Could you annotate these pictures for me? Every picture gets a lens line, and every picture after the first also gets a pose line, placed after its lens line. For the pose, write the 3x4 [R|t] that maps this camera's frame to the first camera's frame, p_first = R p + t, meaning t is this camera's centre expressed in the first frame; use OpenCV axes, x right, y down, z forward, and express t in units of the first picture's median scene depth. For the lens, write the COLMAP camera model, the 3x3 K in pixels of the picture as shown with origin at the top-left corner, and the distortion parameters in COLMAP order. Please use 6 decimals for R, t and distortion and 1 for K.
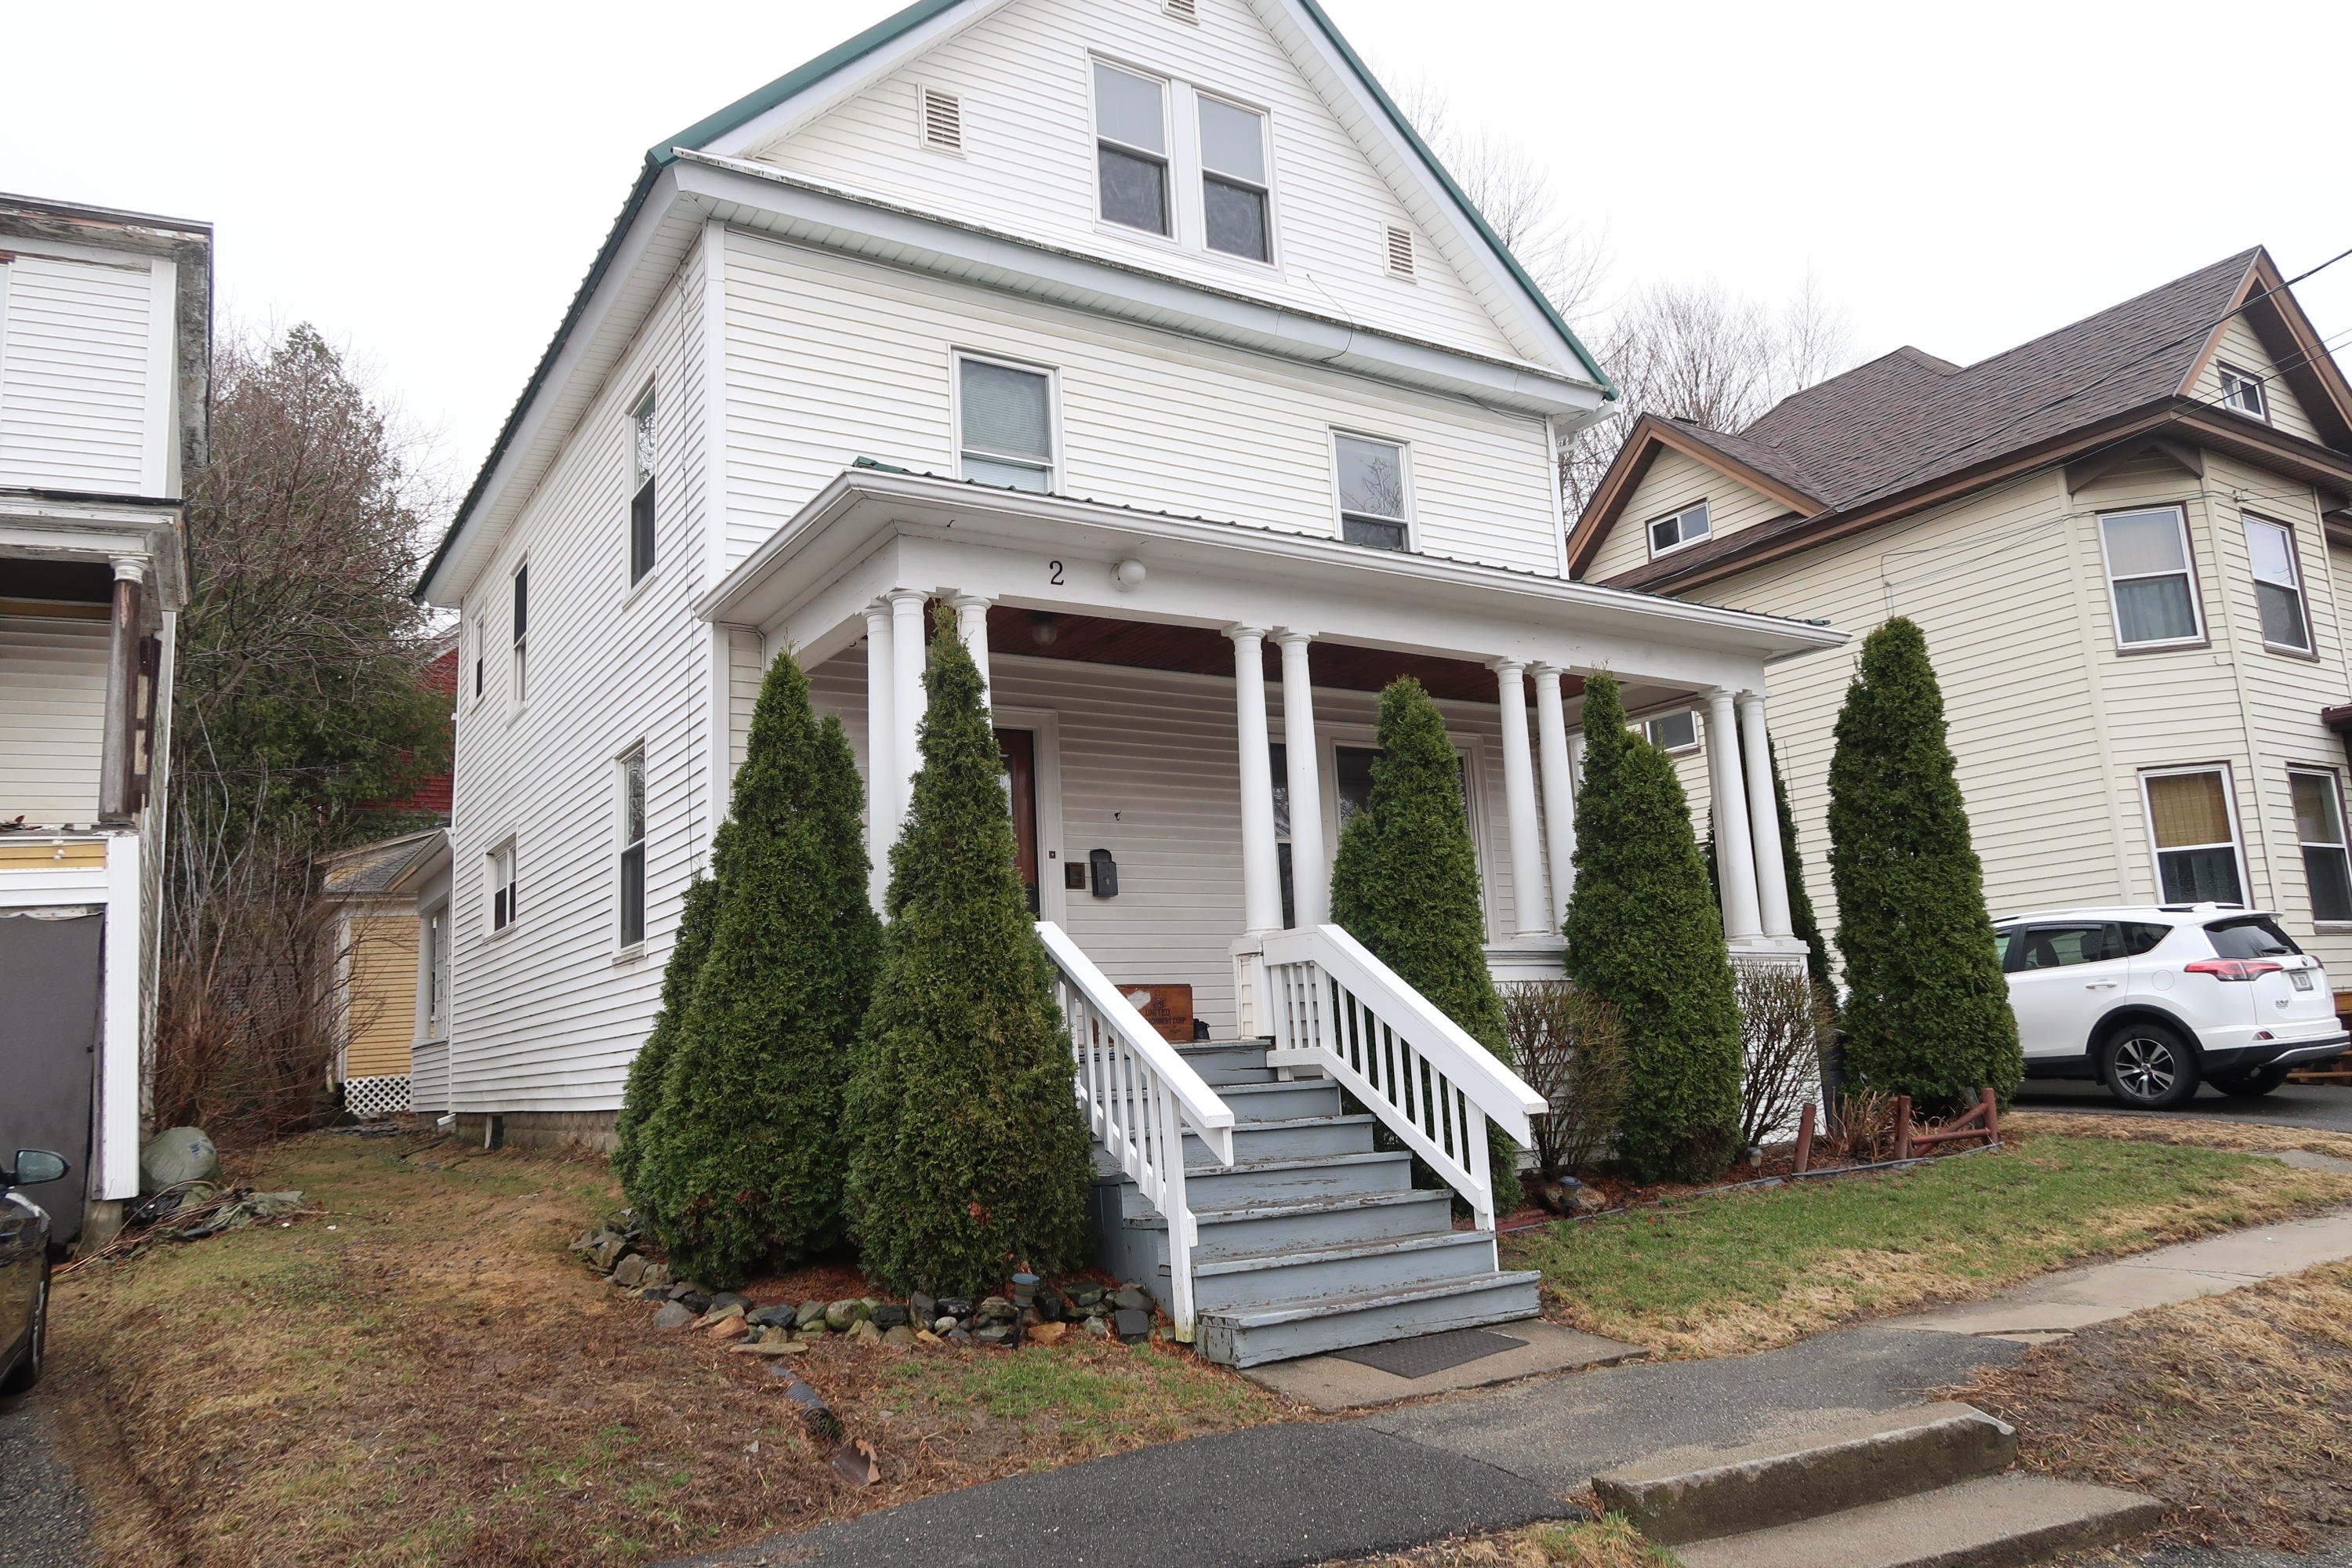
lens RADIAL K [[1627.0, 0, 1158.4], [0, 1627.0, 765.6], [0, 0, 1]] dist [-0.011271, -0.003046]
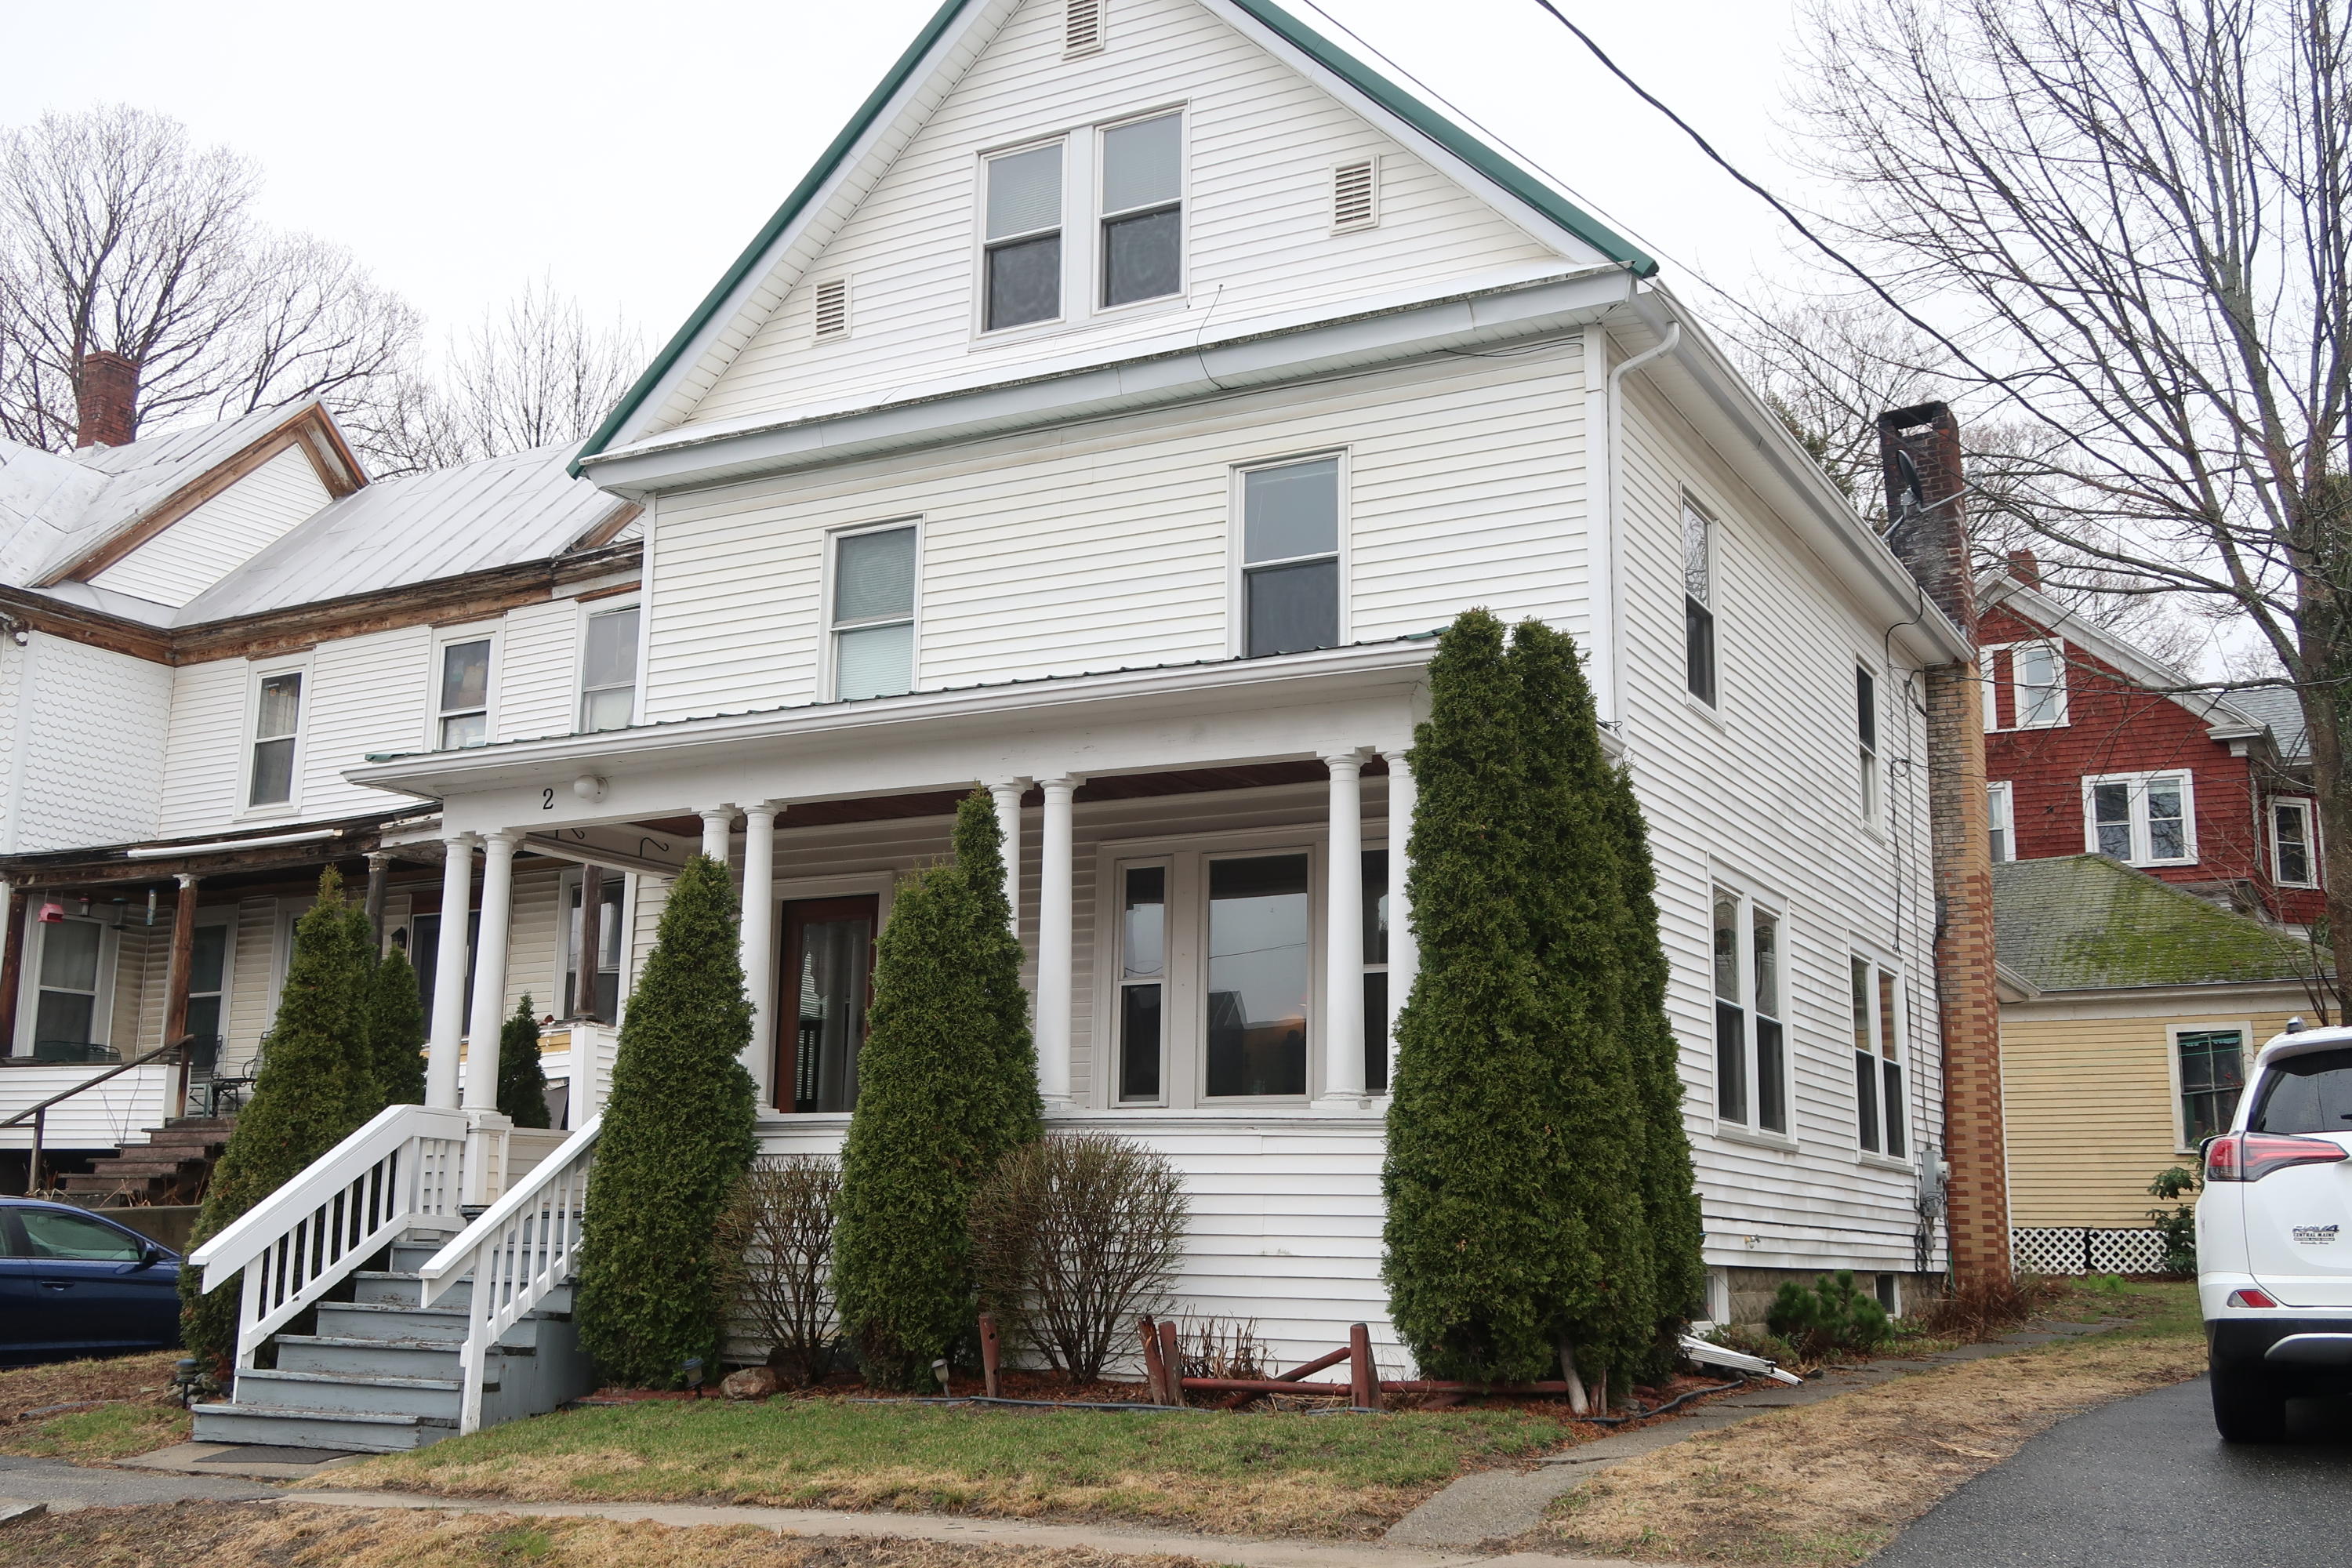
lens RADIAL K [[2378.5, 0, 1157.7], [0, 2378.5, 773.9], [0, 0, 1]] dist [0.017469, 0.000000]
pose [[0.481986, -0.117198, -0.868306, 1.188882], [0.119571, 0.990540, -0.067324, 0.022672], [0.867982, -0.071375, 0.491440, 0.391807]]
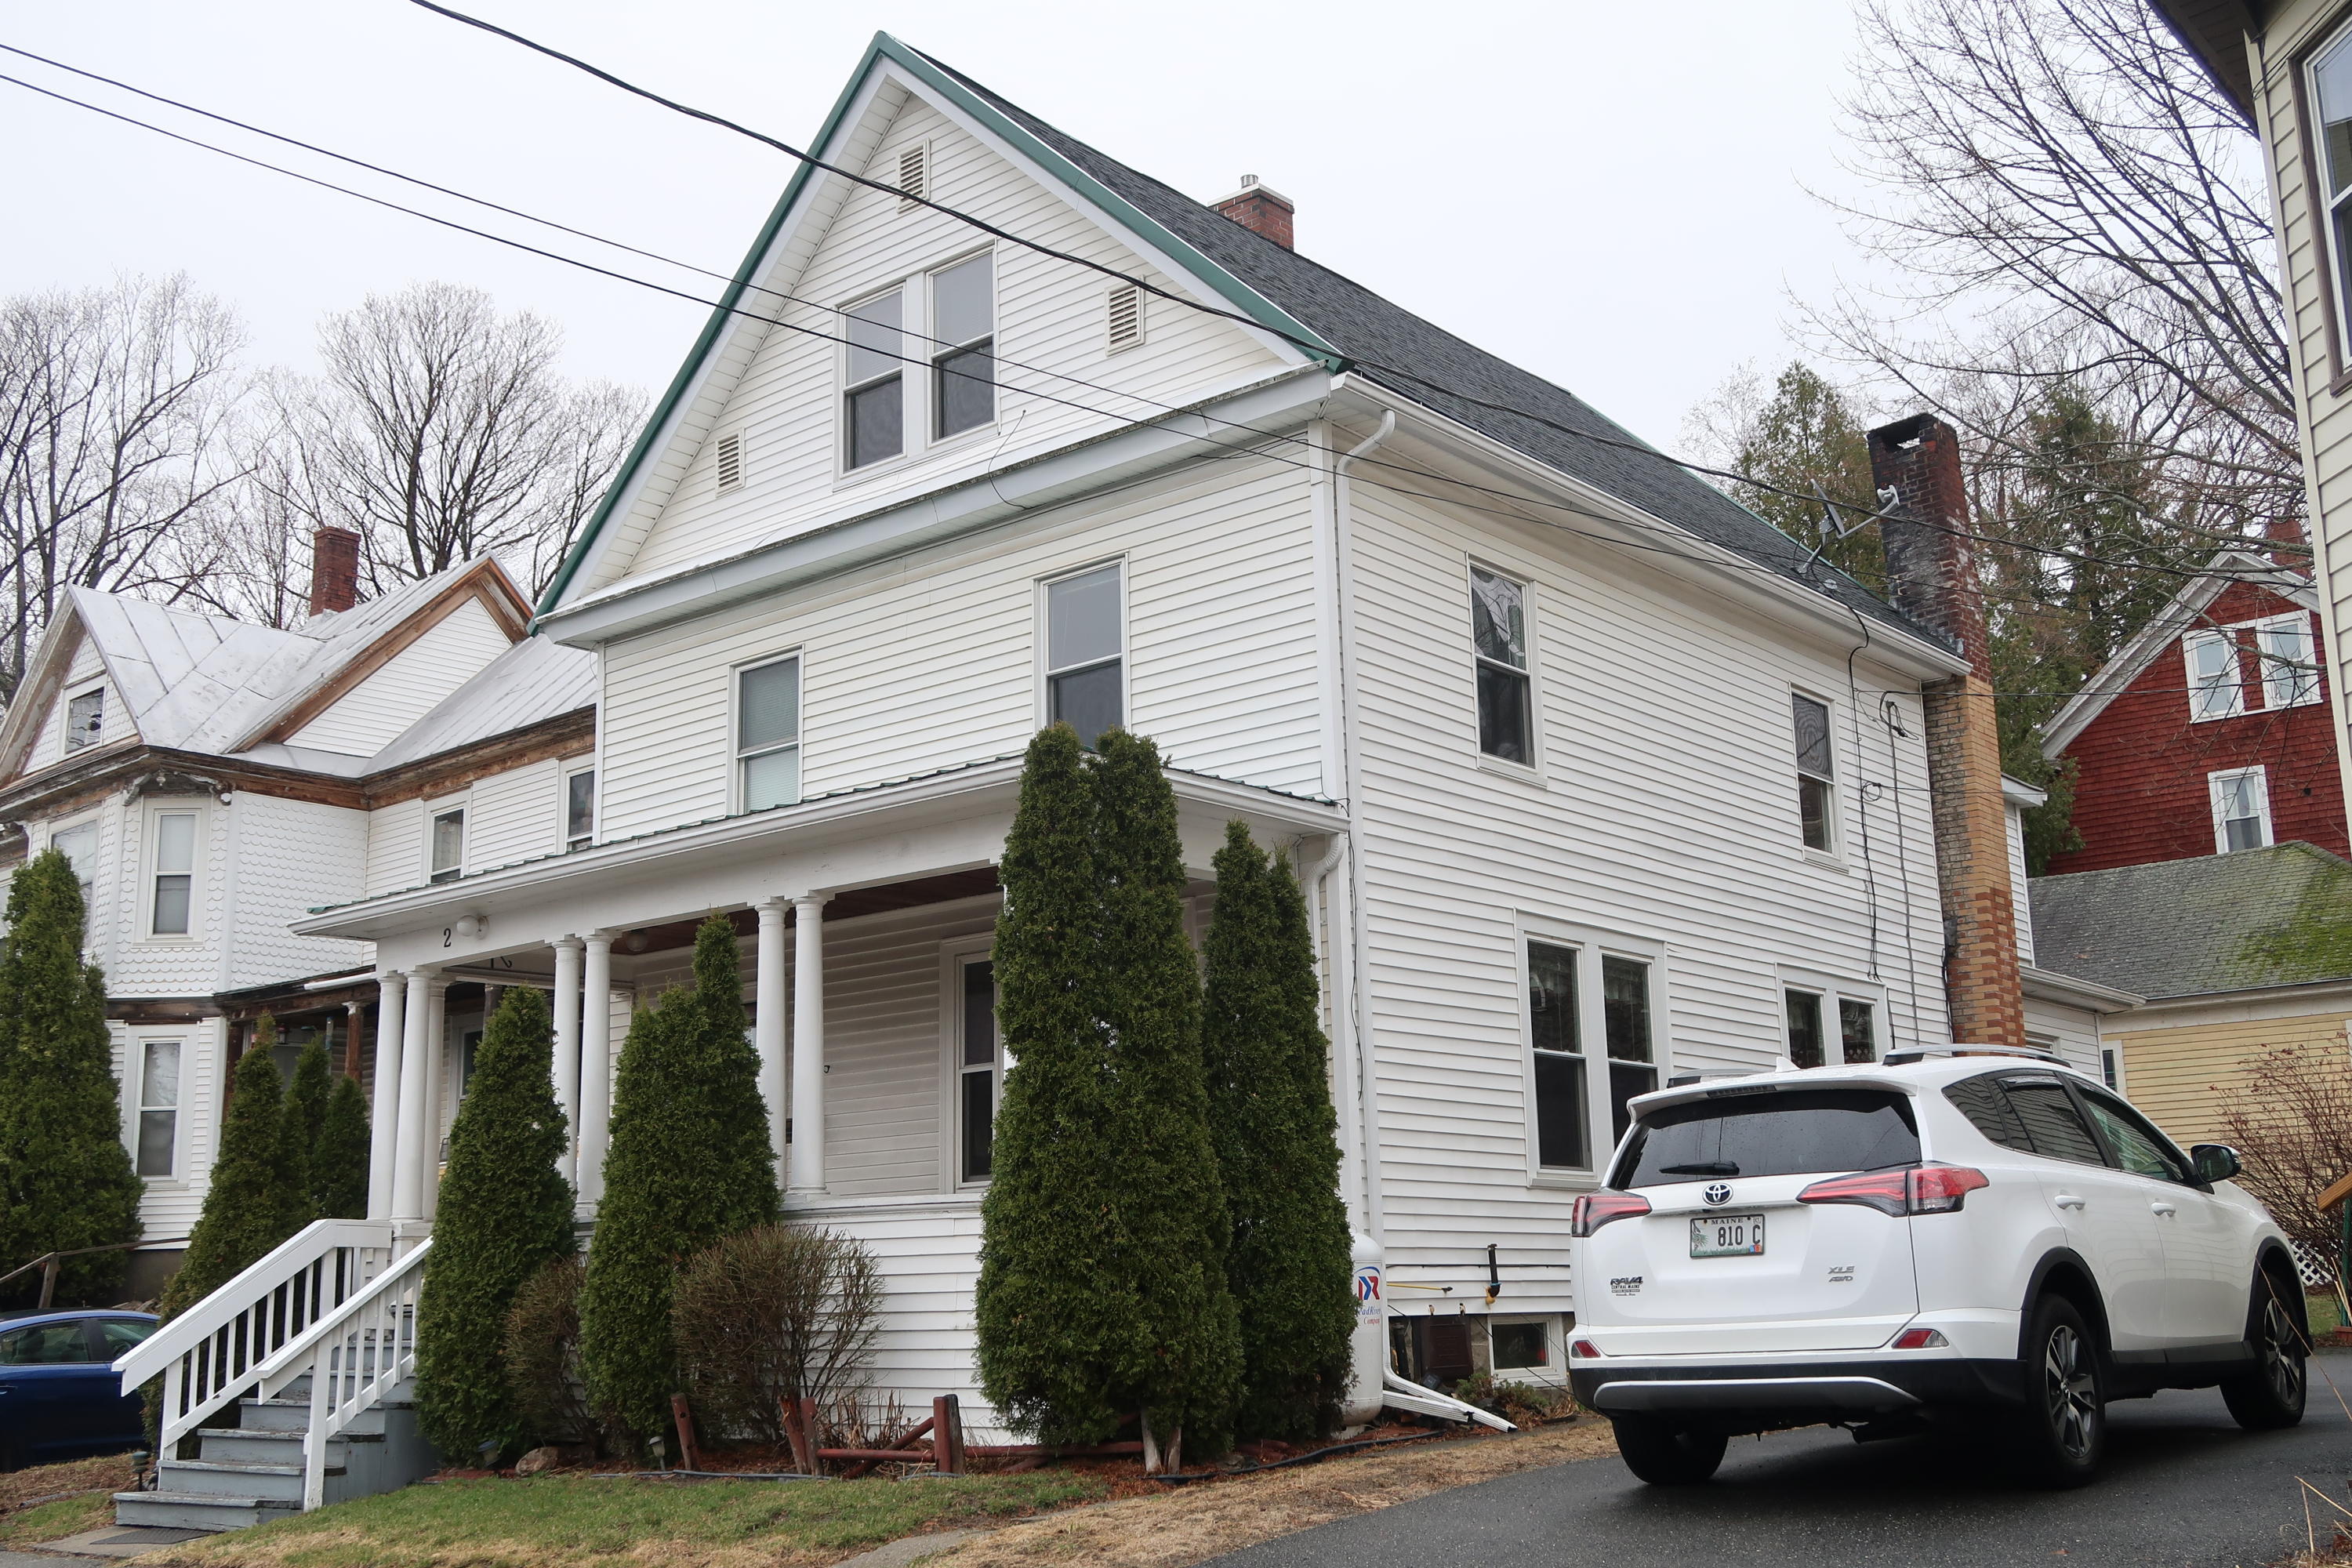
lens RADIAL K [[2378.5, 0, 1163.0], [0, 2378.5, 775.7], [0, 0, 1]] dist [0.017469, 0.000000]
pose [[0.305743, -0.163255, -0.938014, 1.402864], [0.182236, 0.977010, -0.110642, 0.051682], [0.934511, -0.137112, 0.328464, 0.672119]]
